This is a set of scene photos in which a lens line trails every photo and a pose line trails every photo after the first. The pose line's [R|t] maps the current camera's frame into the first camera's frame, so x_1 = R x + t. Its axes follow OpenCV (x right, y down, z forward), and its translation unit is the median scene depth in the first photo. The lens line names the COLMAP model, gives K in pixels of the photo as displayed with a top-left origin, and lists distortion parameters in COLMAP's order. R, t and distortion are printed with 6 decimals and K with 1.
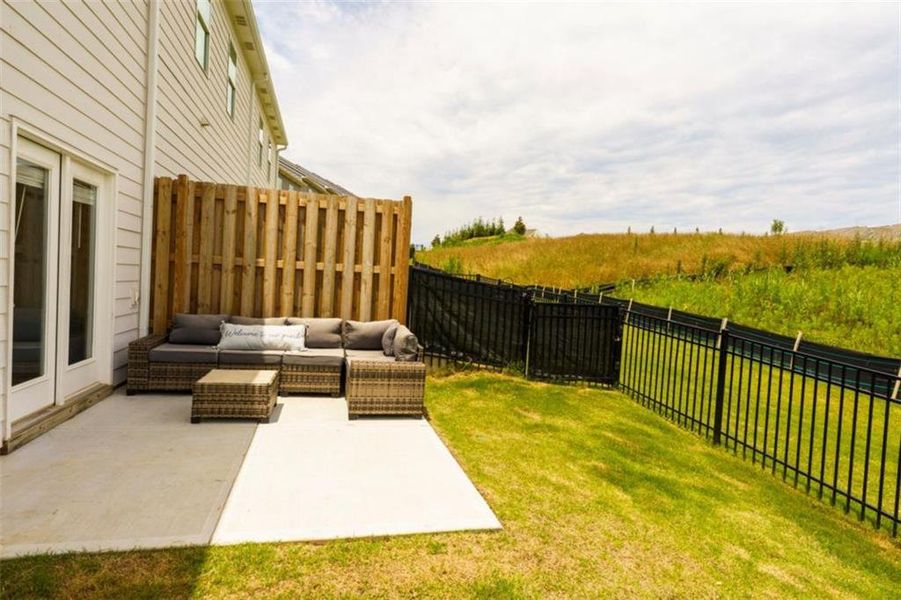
lens RADIAL K [[489.3, 0, 447.0], [0, 489.3, 299.4], [0, 0, 1]] dist [-0.009939, 0.007409]
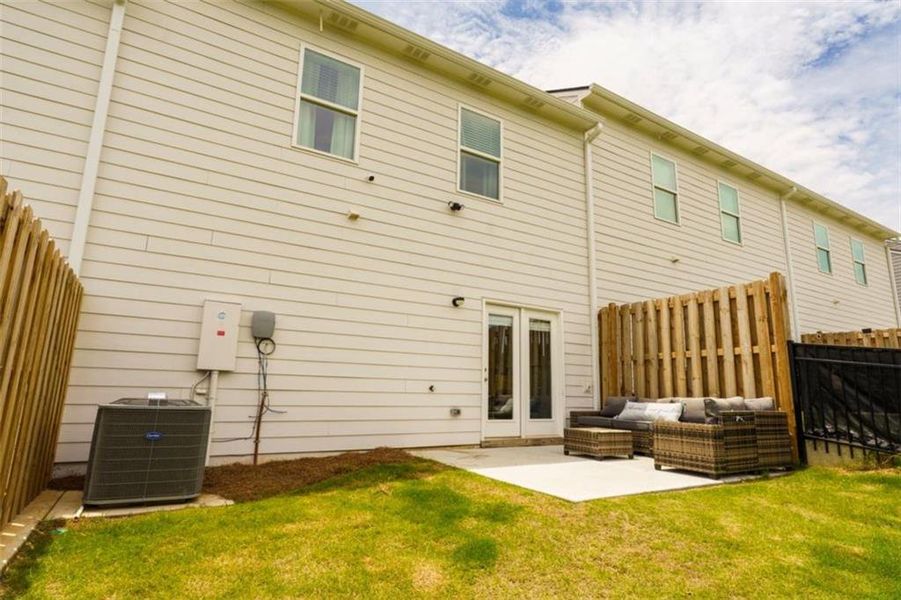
lens RADIAL K [[489.3, 0, 445.6], [0, 489.3, 297.4], [0, 0, 1]] dist [-0.009939, 0.007409]
pose [[0.291230, -0.237810, -0.926624, 0.692972], [-0.044270, 0.964222, -0.261373, 0.139730], [0.955628, 0.117142, 0.270283, 0.104608]]
